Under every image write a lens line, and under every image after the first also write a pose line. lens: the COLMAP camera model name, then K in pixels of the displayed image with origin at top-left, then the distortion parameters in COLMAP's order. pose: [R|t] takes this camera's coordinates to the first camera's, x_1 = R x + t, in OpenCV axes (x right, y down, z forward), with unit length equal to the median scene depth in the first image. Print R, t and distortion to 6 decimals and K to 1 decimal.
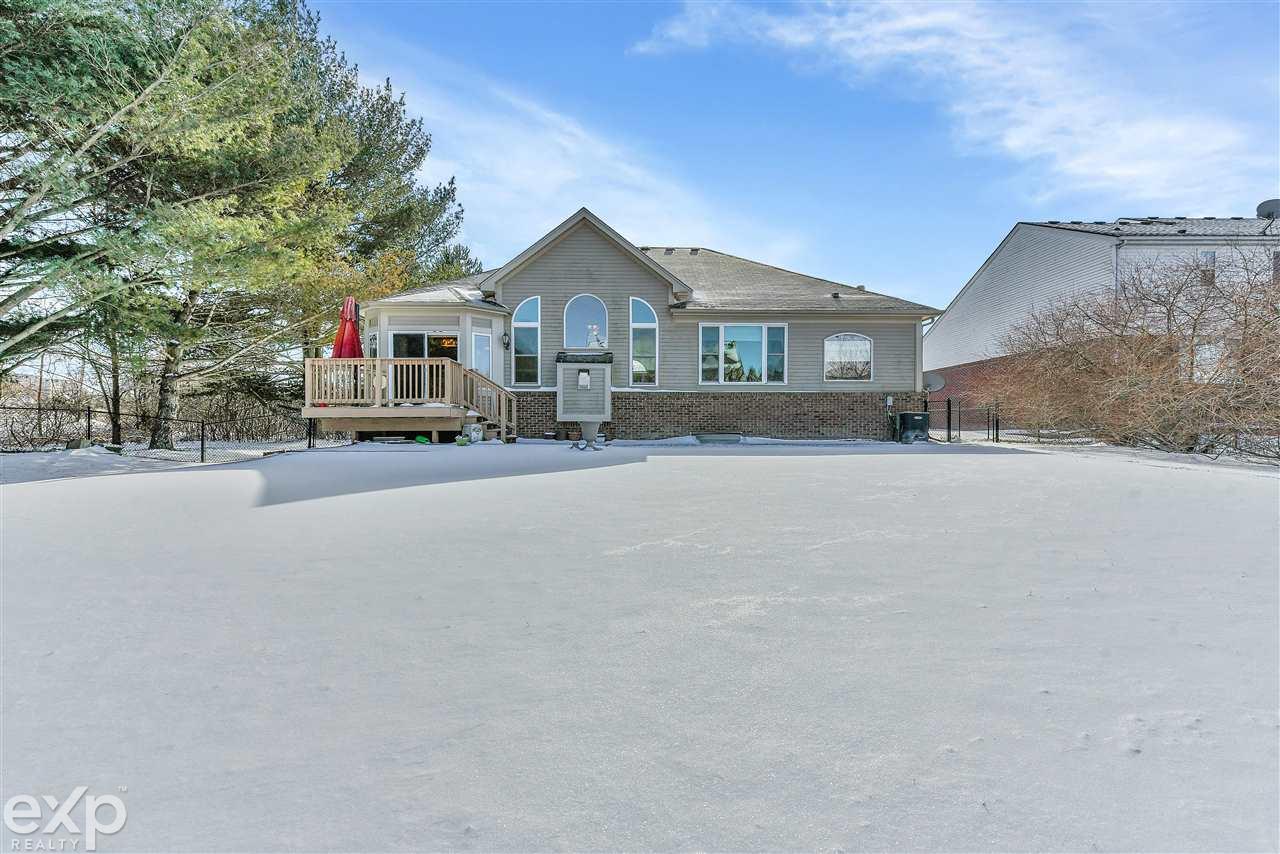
lens RADIAL K [[522.2, 0, 632.7], [0, 522.2, 426.0], [0, 0, 1]] dist [0.001621, -0.006170]
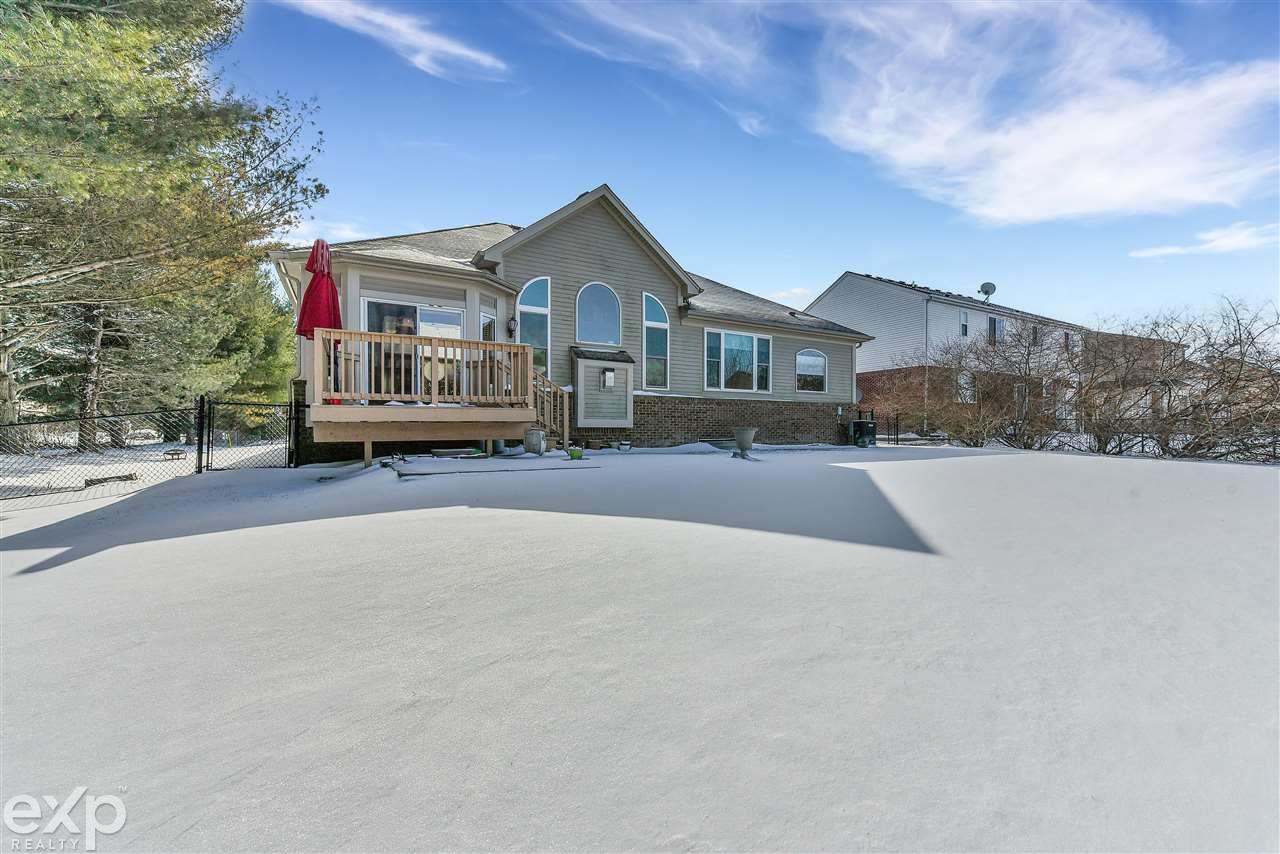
lens RADIAL K [[522.2, 0, 632.7], [0, 522.2, 426.0], [0, 0, 1]] dist [0.001621, -0.006170]
pose [[0.874083, 0.004486, 0.485757, -0.468913], [0.001810, 0.999920, -0.012490, -0.000051], [-0.485774, 0.011796, 0.874005, 0.209060]]
